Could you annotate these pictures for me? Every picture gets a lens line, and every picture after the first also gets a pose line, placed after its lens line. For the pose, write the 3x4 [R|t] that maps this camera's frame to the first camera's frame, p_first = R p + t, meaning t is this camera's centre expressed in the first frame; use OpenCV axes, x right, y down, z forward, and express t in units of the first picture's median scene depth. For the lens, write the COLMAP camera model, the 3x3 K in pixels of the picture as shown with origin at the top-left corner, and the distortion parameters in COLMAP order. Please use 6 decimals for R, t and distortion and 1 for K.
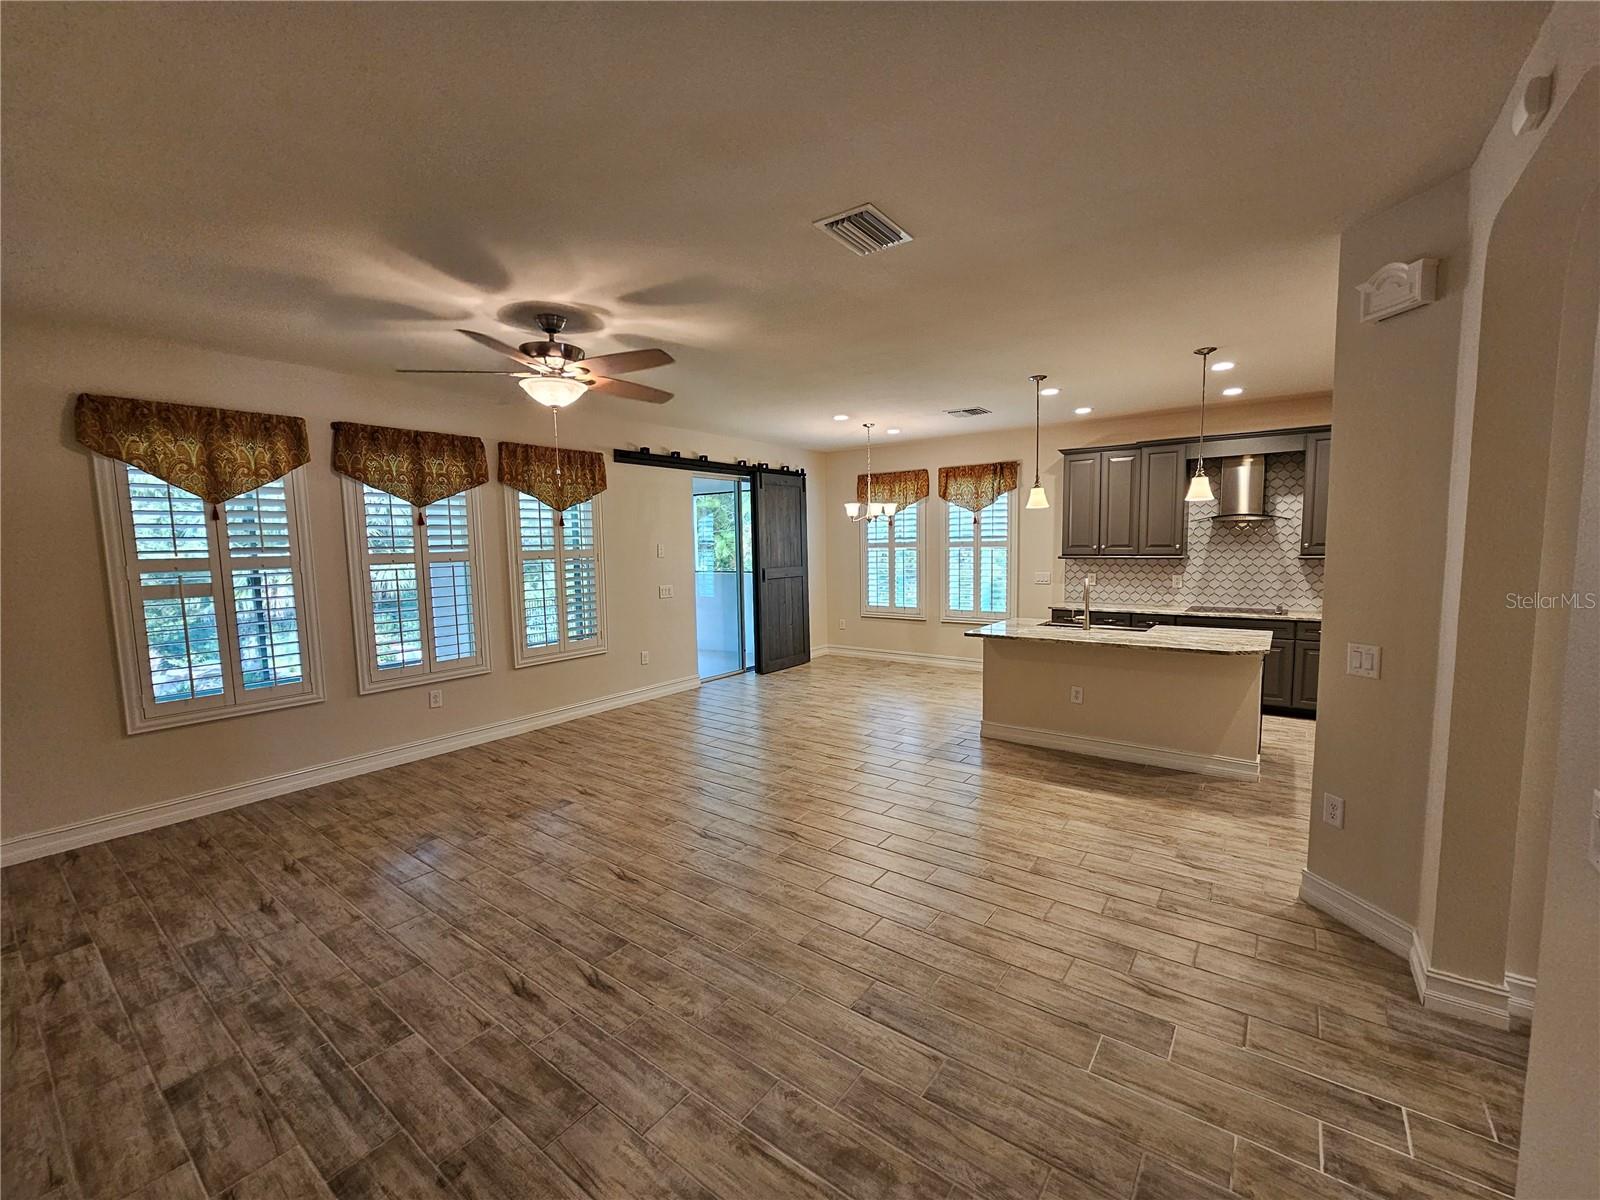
lens RADIAL K [[657.5, 0, 805.7], [0, 657.5, 604.3], [0, 0, 1]] dist [-0.005042, 0.000117]
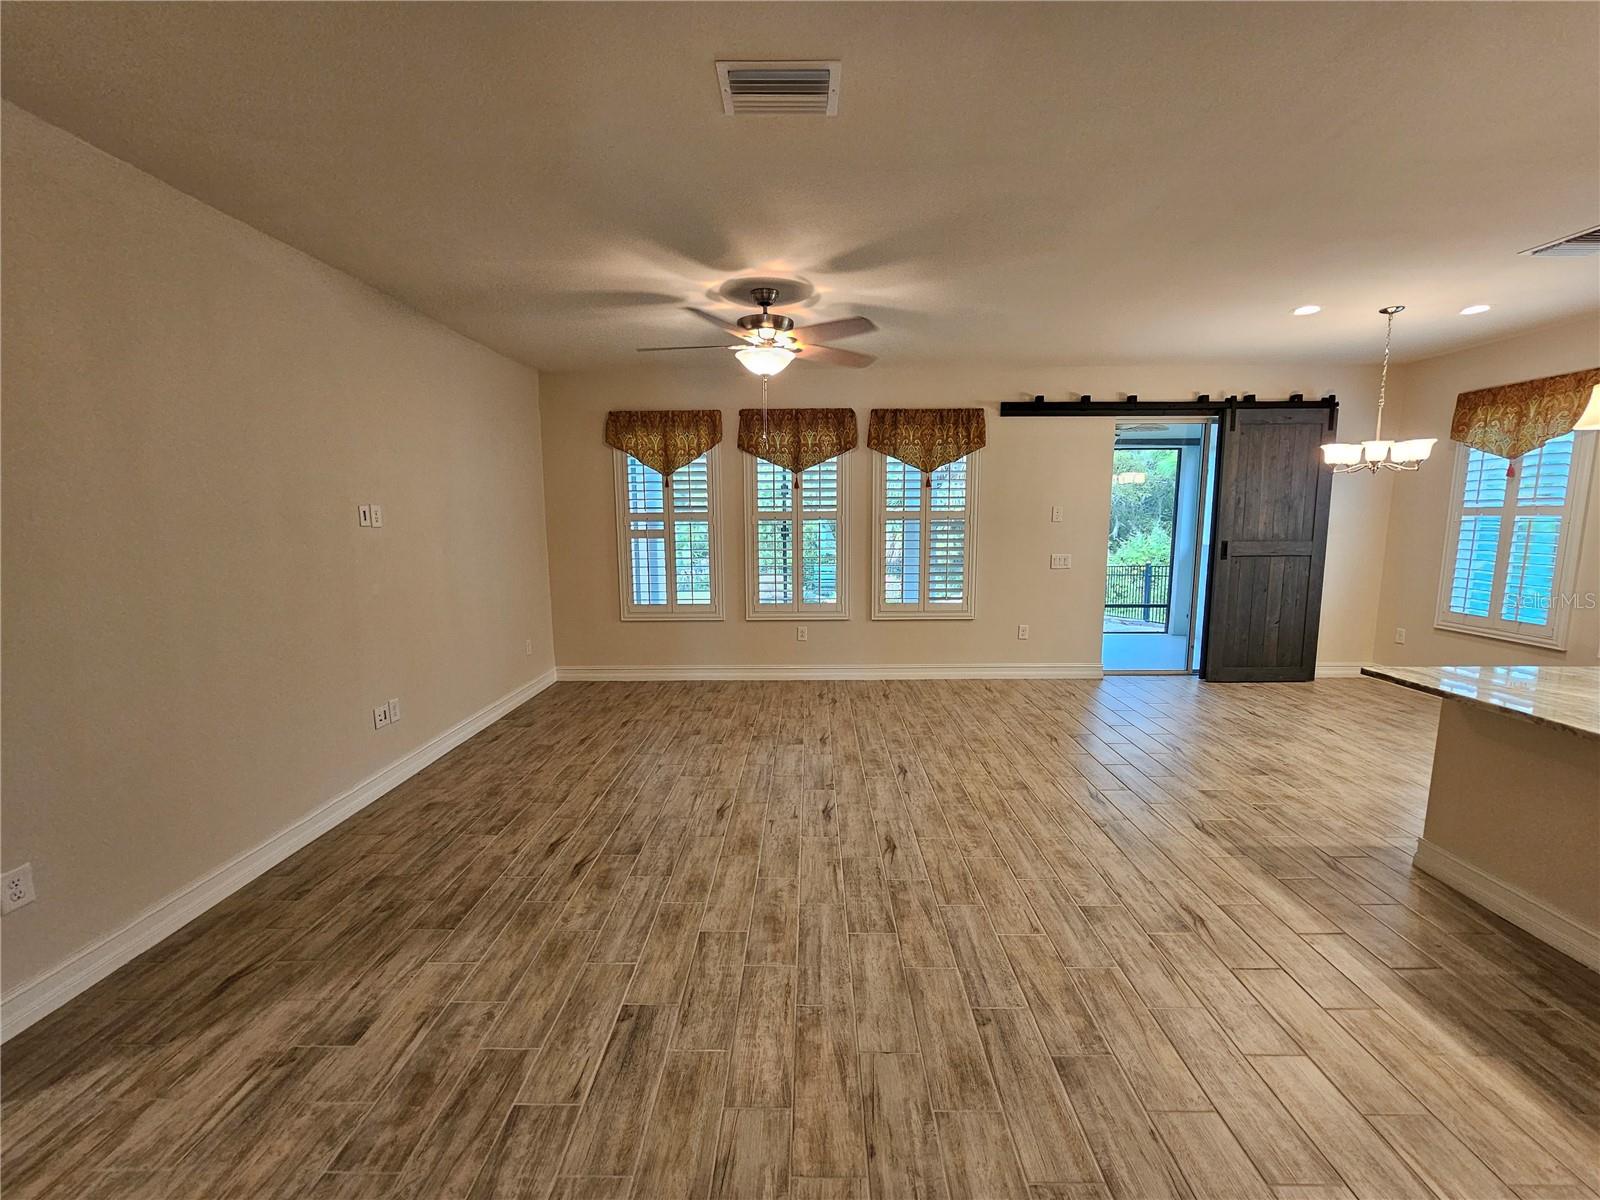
lens RADIAL K [[657.5, 0, 805.7], [0, 657.5, 604.3], [0, 0, 1]] dist [-0.005042, 0.000117]
pose [[0.588078, 0.123942, -0.799252, 0.440661], [-0.080827, 0.992248, 0.094399, -0.026680], [0.804756, 0.009087, 0.593537, 0.322175]]
